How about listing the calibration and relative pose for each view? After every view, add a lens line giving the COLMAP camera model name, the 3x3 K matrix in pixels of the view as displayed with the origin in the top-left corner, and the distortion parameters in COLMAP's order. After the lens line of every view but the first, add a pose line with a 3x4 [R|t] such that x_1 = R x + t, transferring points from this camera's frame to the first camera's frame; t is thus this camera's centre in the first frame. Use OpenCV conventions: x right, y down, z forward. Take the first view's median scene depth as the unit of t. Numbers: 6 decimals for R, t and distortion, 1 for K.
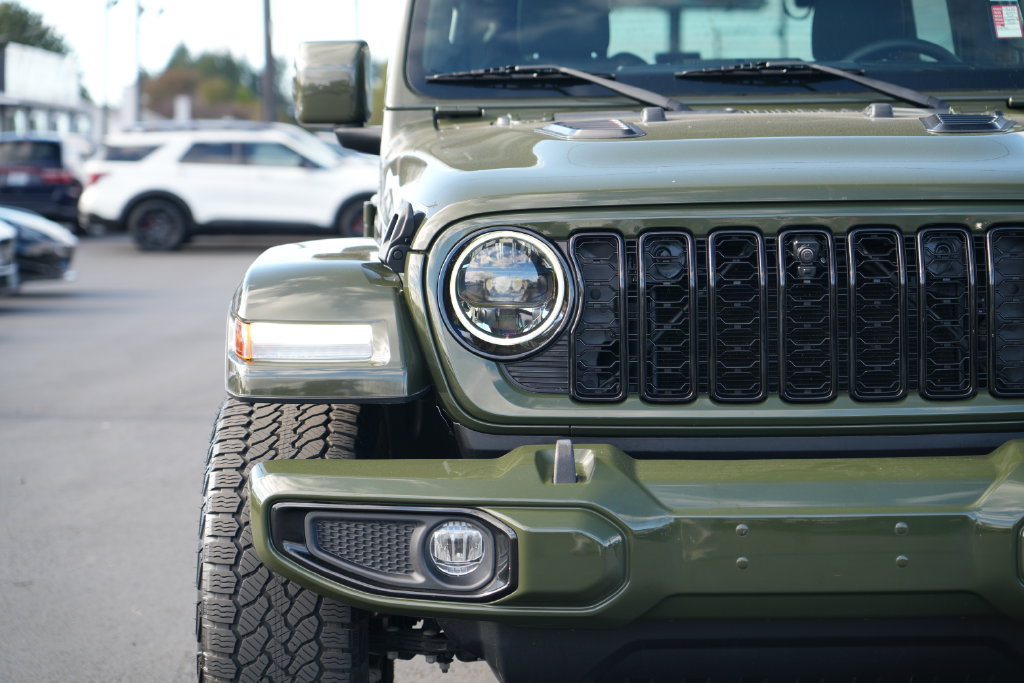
lens RADIAL K [[2460.5, 0, 520.2], [0, 2460.5, 313.3], [0, 0, 1]] dist [0.024508, 0.000000]
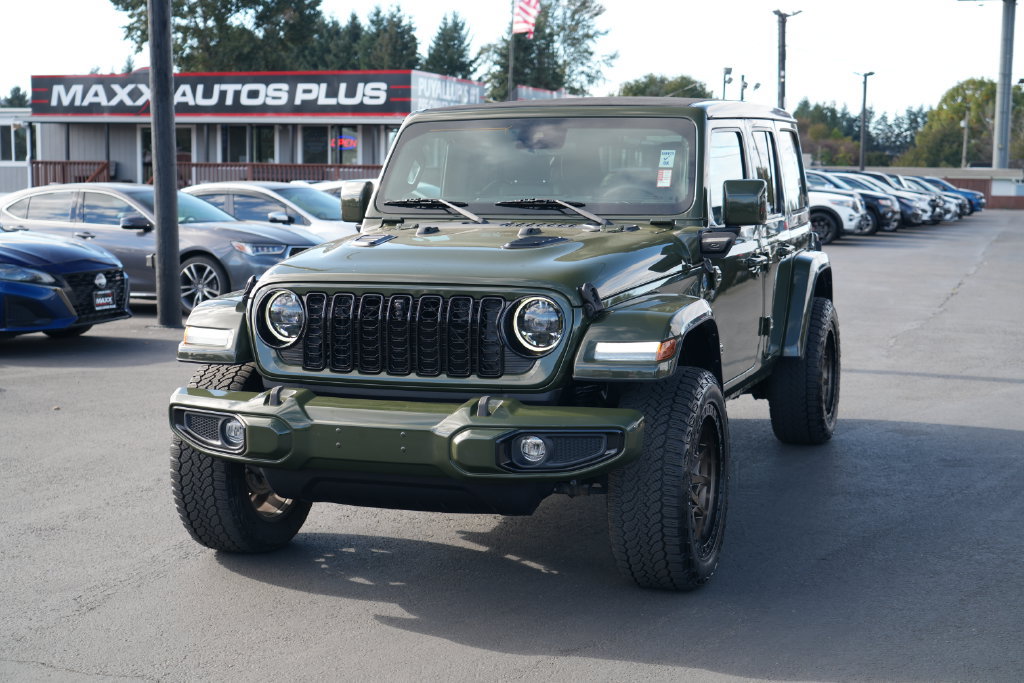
lens RADIAL K [[1556.2, 0, 521.0], [0, 1556.2, 347.1], [0, 0, 1]] dist [0.002371, 0.000000]
pose [[0.947086, 0.046985, -0.317522, 0.639187], [-0.031039, 0.997999, 0.055096, -0.065657], [0.319475, -0.042325, 0.946649, -0.262742]]
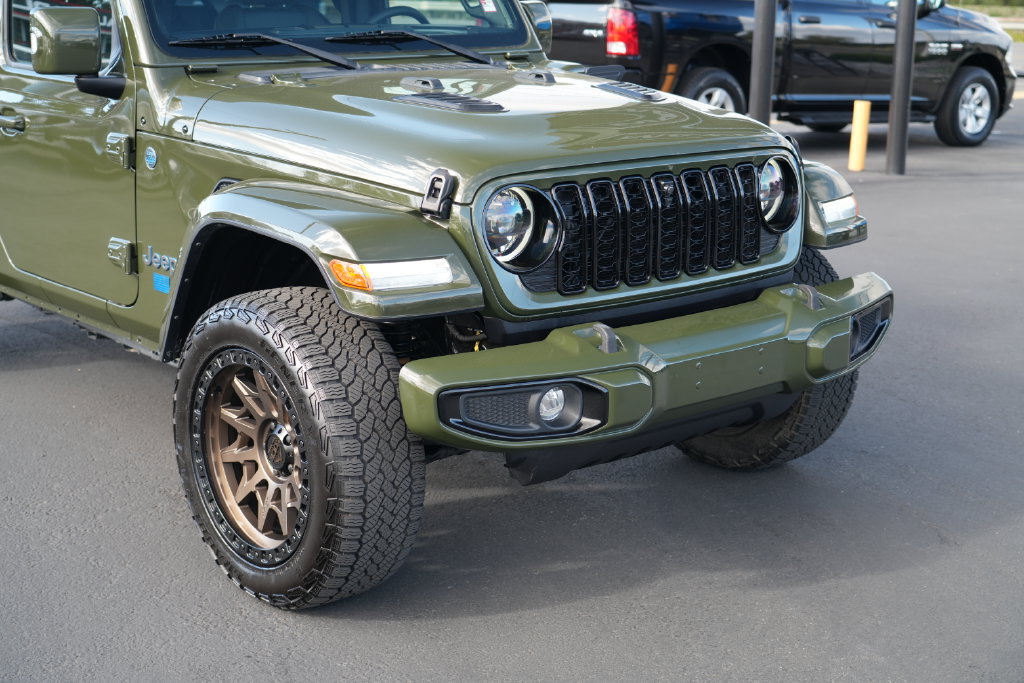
lens RADIAL K [[1601.5, 0, 516.2], [0, 1601.5, 336.8], [0, 0, 1]] dist [0.035512, 0.000000]
pose [[0.740459, -0.133591, 0.658691, -0.650965], [0.022562, 0.984435, 0.174293, -0.112025], [-0.671723, -0.114196, 0.731948, 0.273118]]
